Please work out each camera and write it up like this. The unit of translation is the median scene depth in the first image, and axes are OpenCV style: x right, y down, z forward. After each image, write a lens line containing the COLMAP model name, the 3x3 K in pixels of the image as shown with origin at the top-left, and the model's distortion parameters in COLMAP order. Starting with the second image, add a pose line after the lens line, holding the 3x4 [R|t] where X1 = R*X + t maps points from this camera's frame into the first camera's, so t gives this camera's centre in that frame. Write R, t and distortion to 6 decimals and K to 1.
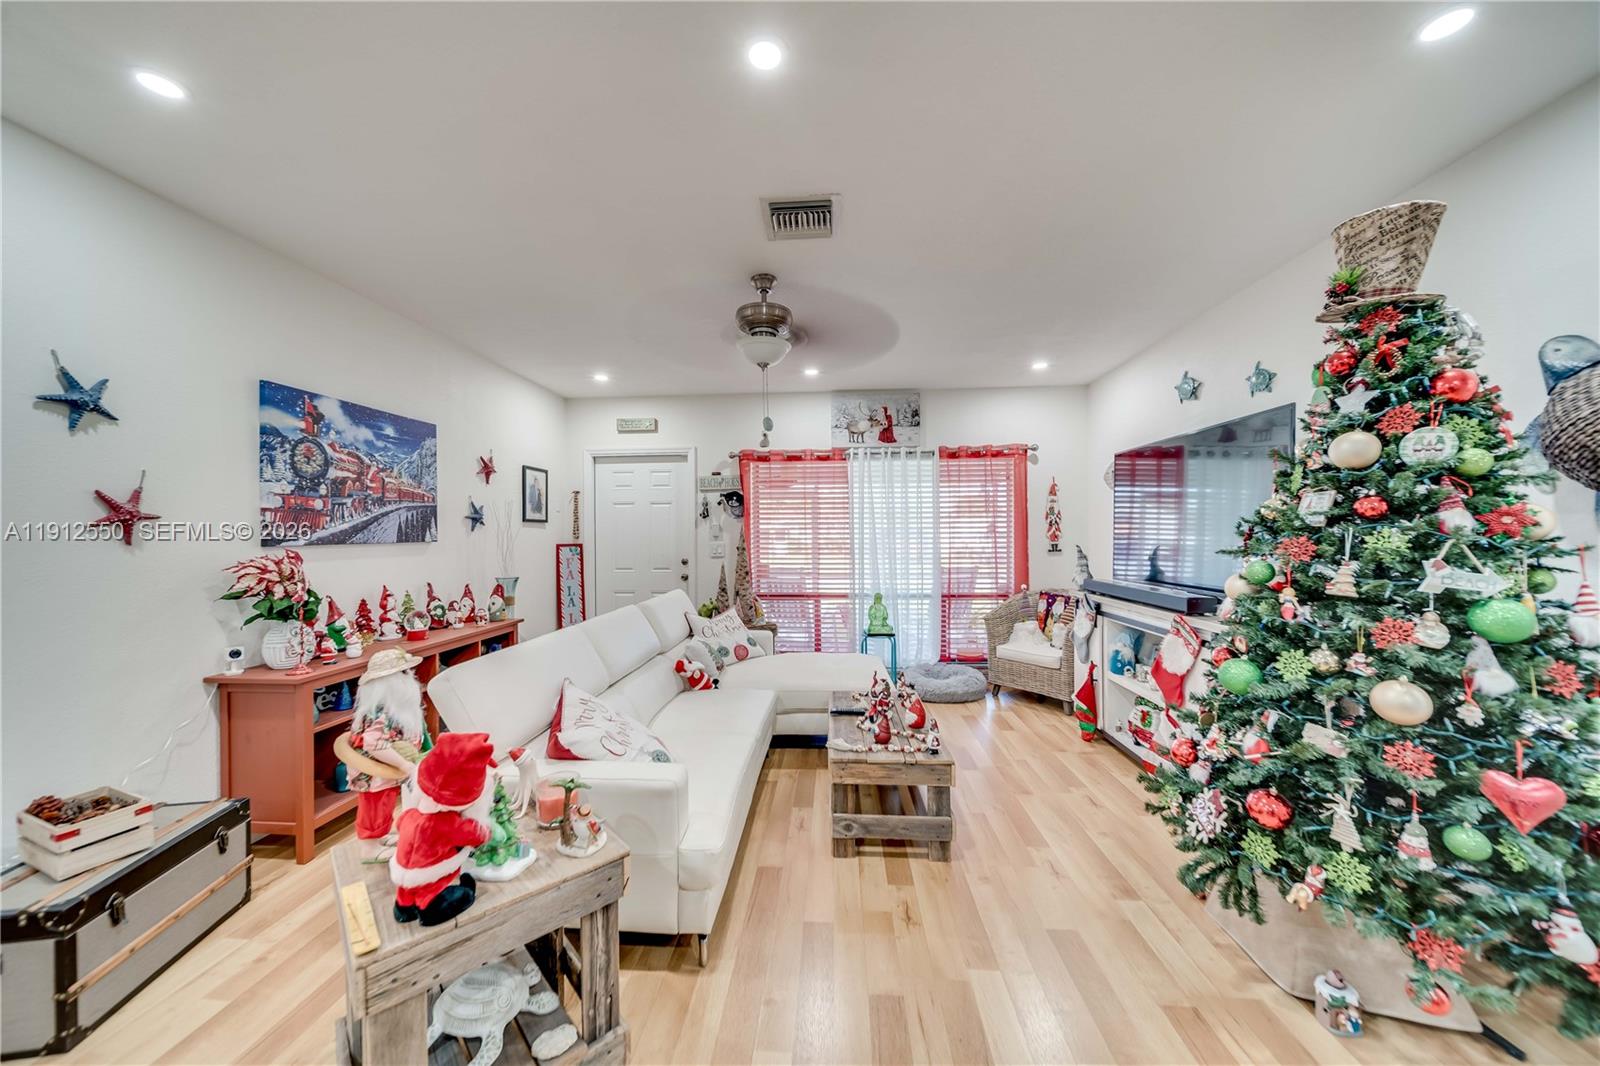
lens RADIAL K [[560.2, 0, 796.0], [0, 560.2, 535.0], [0, 0, 1]] dist [-0.001674, -0.000266]
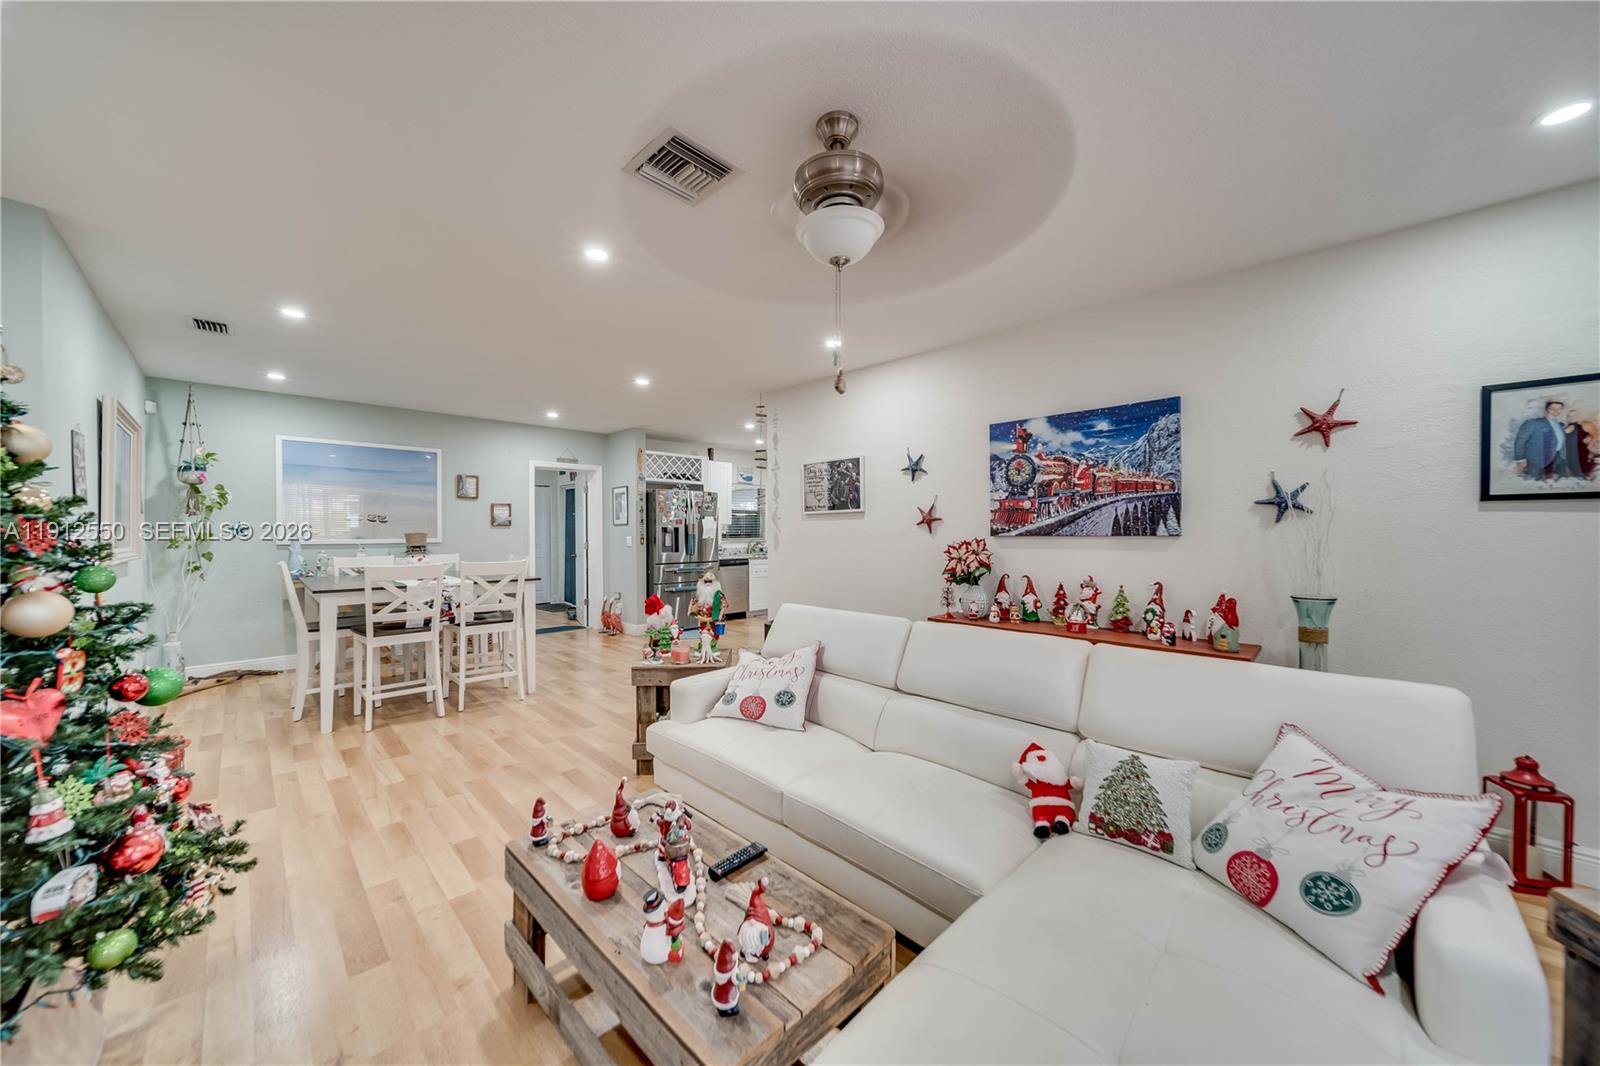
lens RADIAL K [[562.3, 0, 795.5], [0, 562.3, 532.5], [0, 0, 1]] dist [-0.001366, -0.000228]
pose [[-0.657404, 0.008416, -0.753491, 0.413215], [0.003148, 0.999960, 0.008422, -0.002459], [0.753531, 0.003165, -0.657404, 1.259170]]
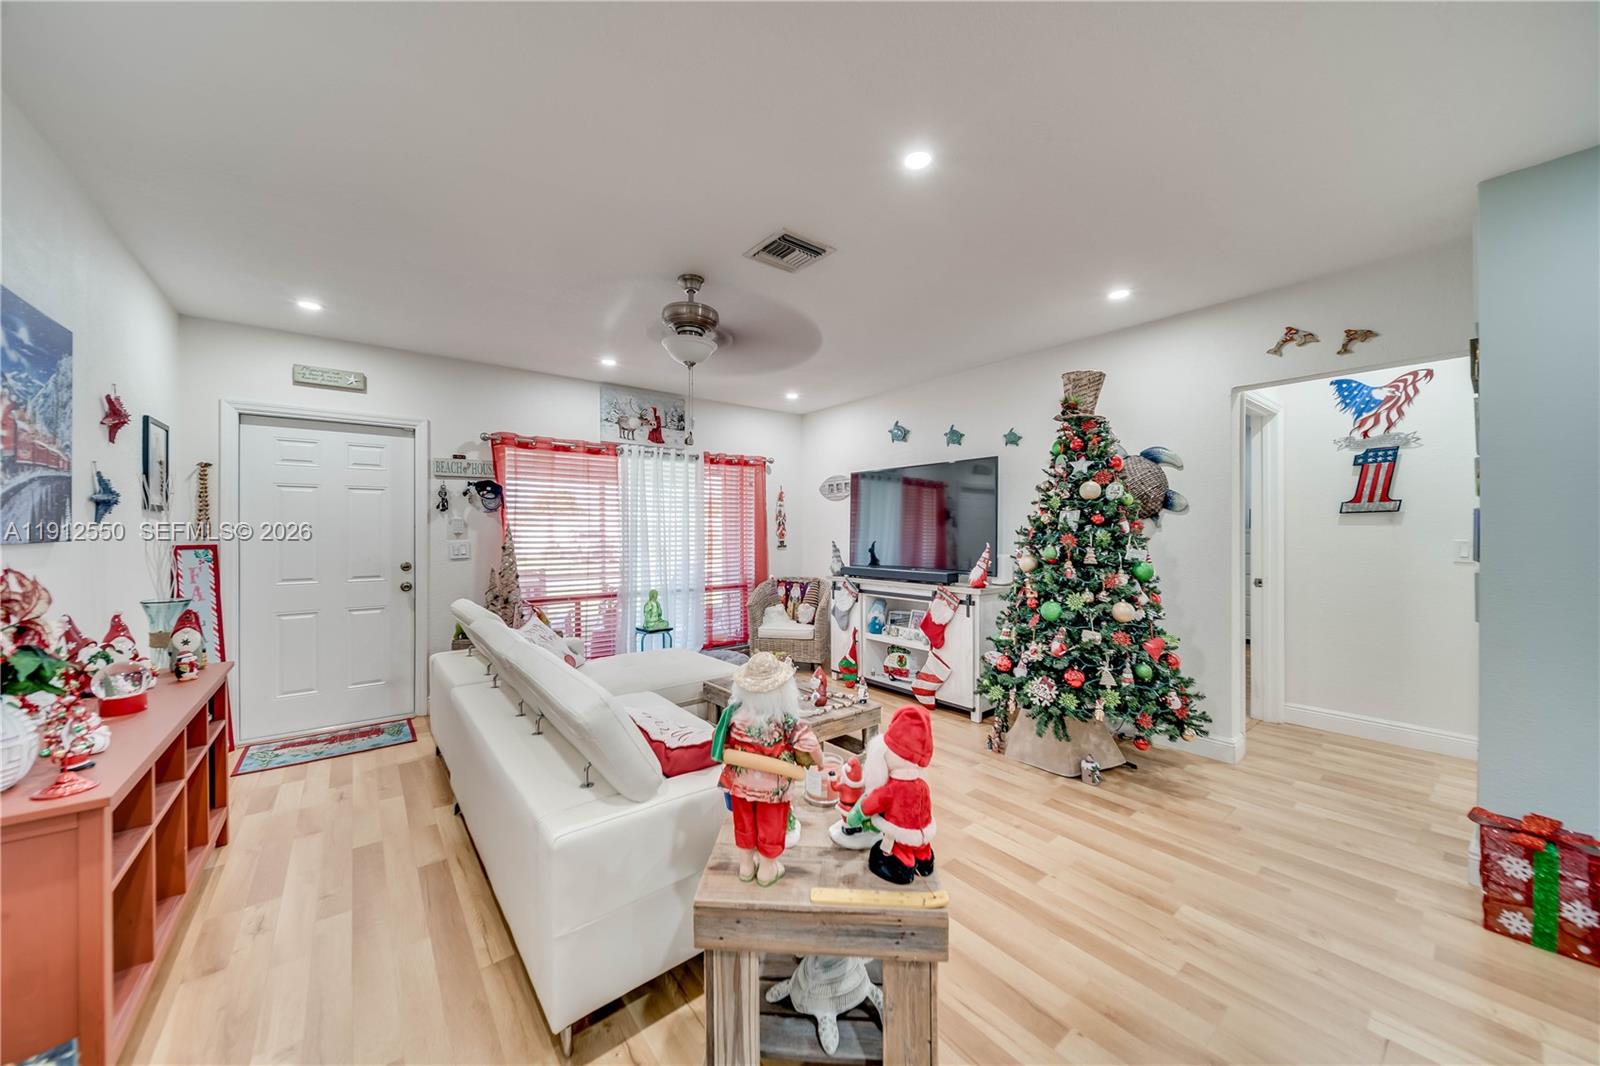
lens RADIAL K [[562.3, 0, 795.5], [0, 562.3, 532.5], [0, 0, 1]] dist [-0.001366, -0.000228]
pose [[0.737782, 0.004071, 0.675027, -0.547008], [-0.002283, 0.999991, -0.003536, 0.003552], [-0.675035, 0.001068, 0.737785, 0.112827]]
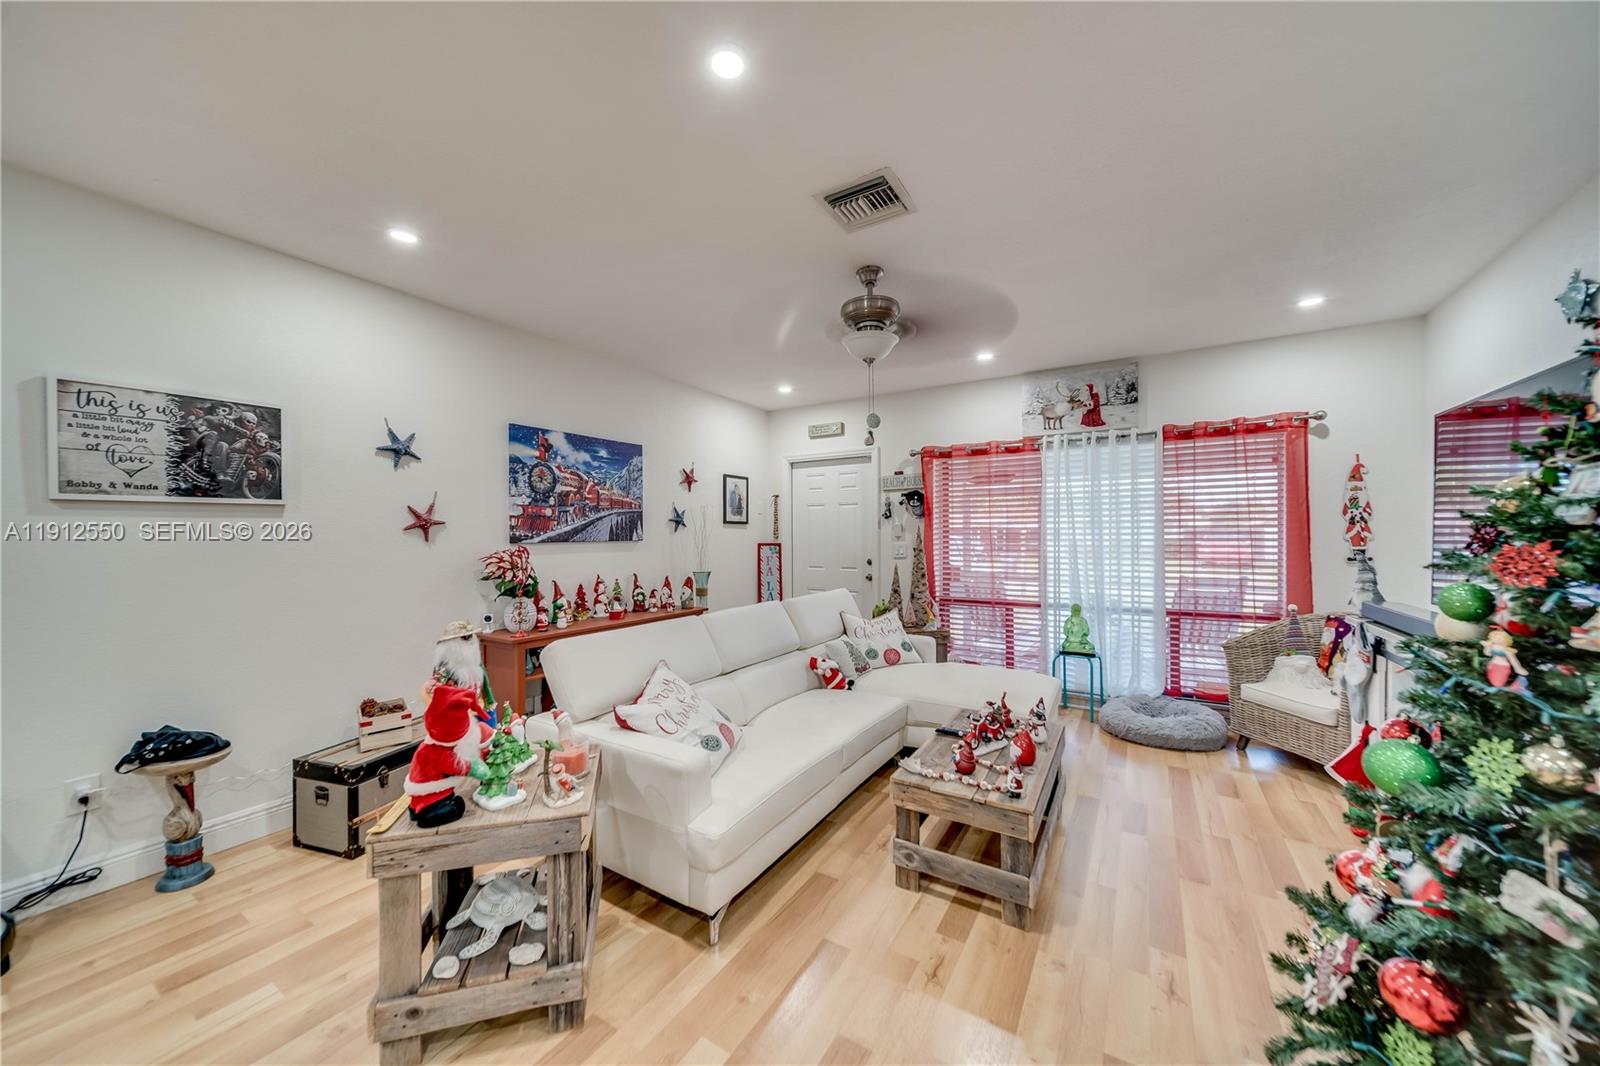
lens RADIAL K [[562.3, 0, 795.5], [0, 562.3, 532.5], [0, 0, 1]] dist [-0.001366, -0.000228]
pose [[0.885976, 0.000420, -0.463730, 0.254188], [-0.002215, 0.999992, -0.003326, -0.002357], [0.463725, 0.003974, 0.885970, 0.072374]]
